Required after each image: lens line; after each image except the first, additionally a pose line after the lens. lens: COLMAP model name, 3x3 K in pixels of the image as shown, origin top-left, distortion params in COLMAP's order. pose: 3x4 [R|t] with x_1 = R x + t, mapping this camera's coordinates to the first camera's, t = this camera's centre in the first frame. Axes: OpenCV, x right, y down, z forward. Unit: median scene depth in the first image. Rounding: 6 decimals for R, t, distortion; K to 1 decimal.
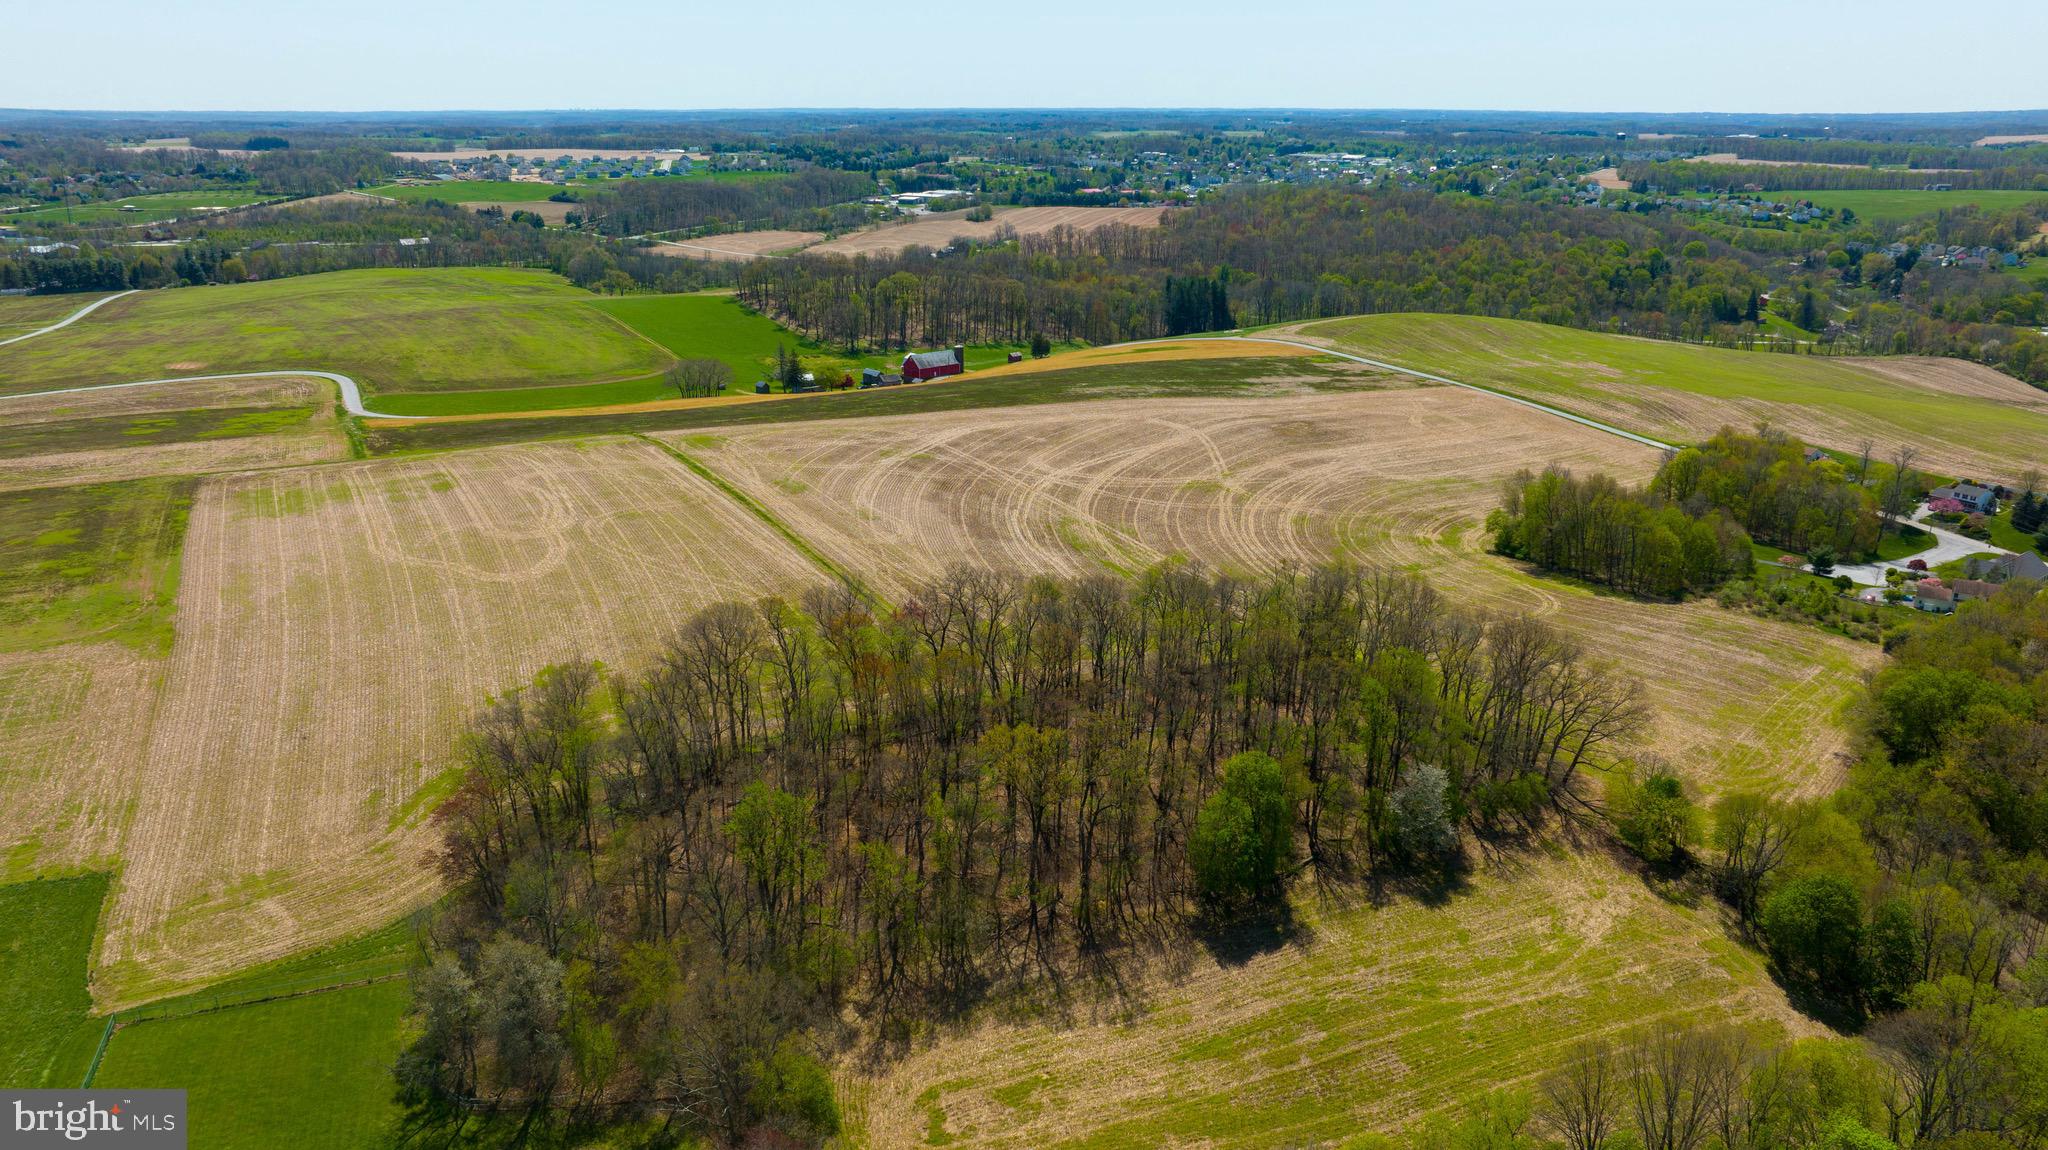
lens RADIAL K [[1441.9, 0, 1028.5], [0, 1441.9, 578.3], [0, 0, 1]] dist [-0.041377, 0.045175]
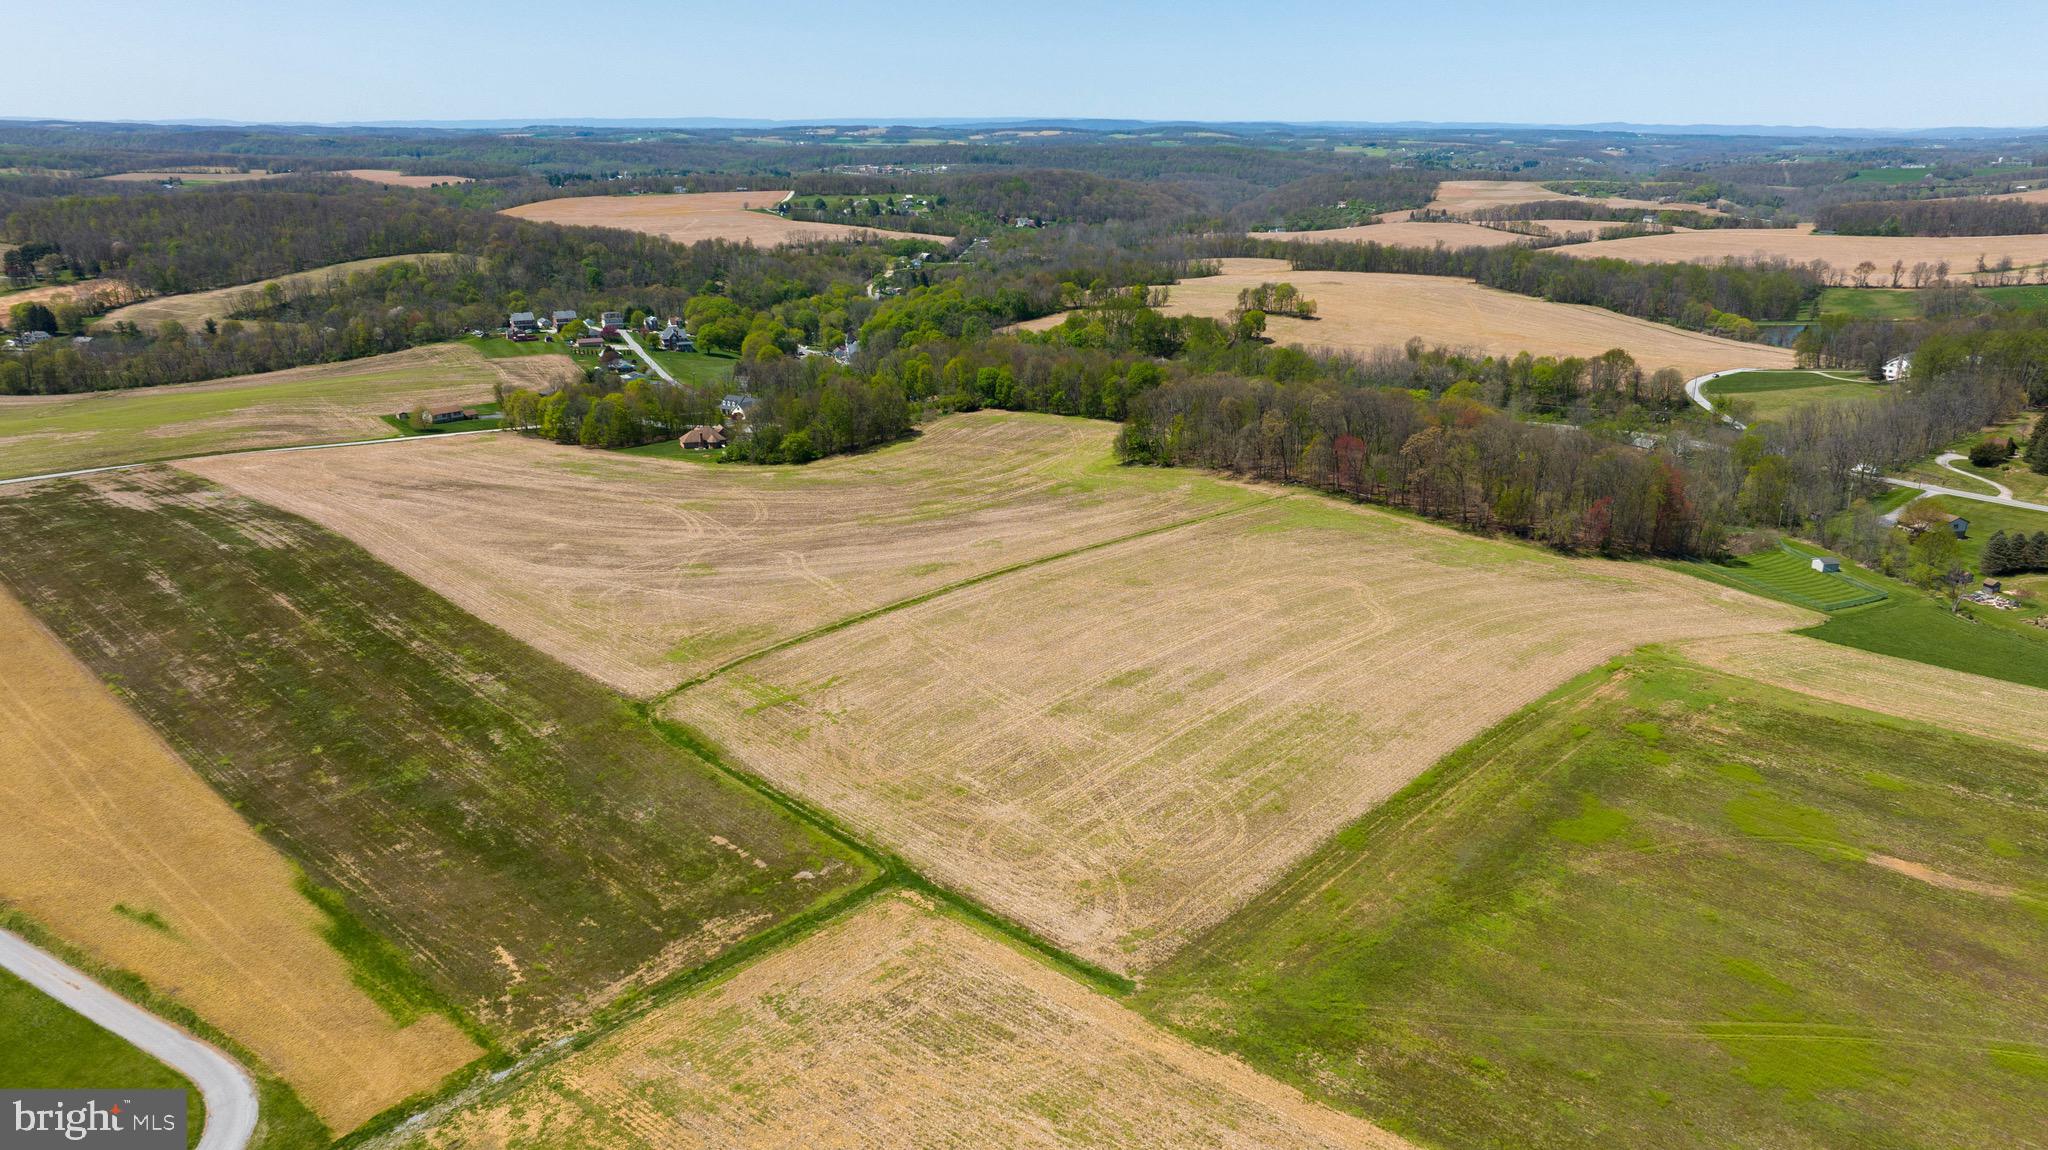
lens RADIAL K [[1441.9, 0, 1024.5], [0, 1441.9, 579.5], [0, 0, 1]] dist [-0.041377, 0.045175]
pose [[-0.306717, -0.294885, 0.904968, -0.387718], [0.298930, 0.872842, 0.385731, -0.150146], [-0.903640, 0.388832, -0.179565, 0.439540]]
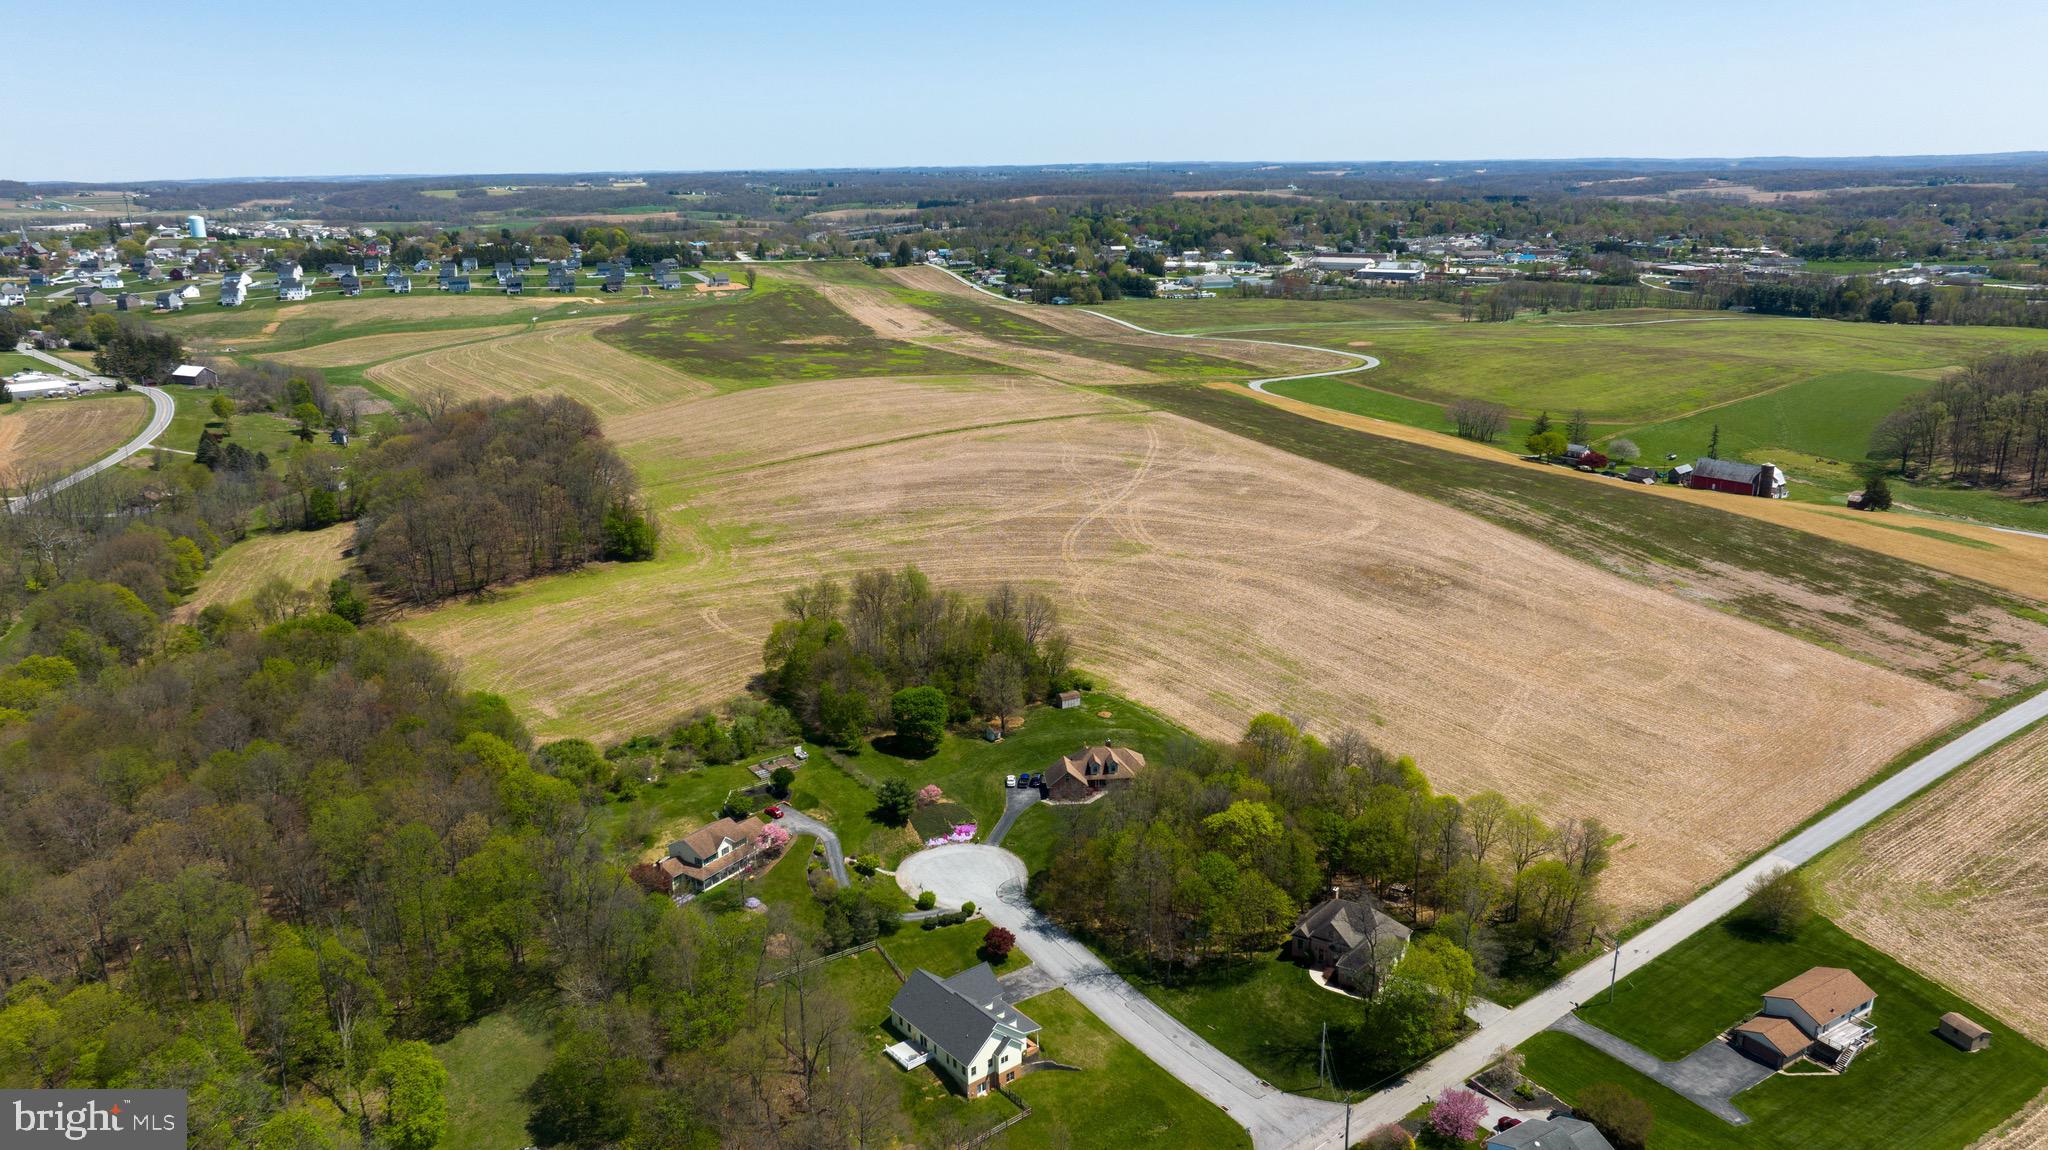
lens RADIAL K [[1441.9, 0, 1033.2], [0, 1441.9, 564.0], [0, 0, 1]] dist [-0.041377, 0.045175]
pose [[0.006526, 0.272166, -0.962228, 0.474322], [-0.302796, 0.917612, 0.257492, -0.127143], [0.953033, 0.289678, 0.088399, 0.377045]]
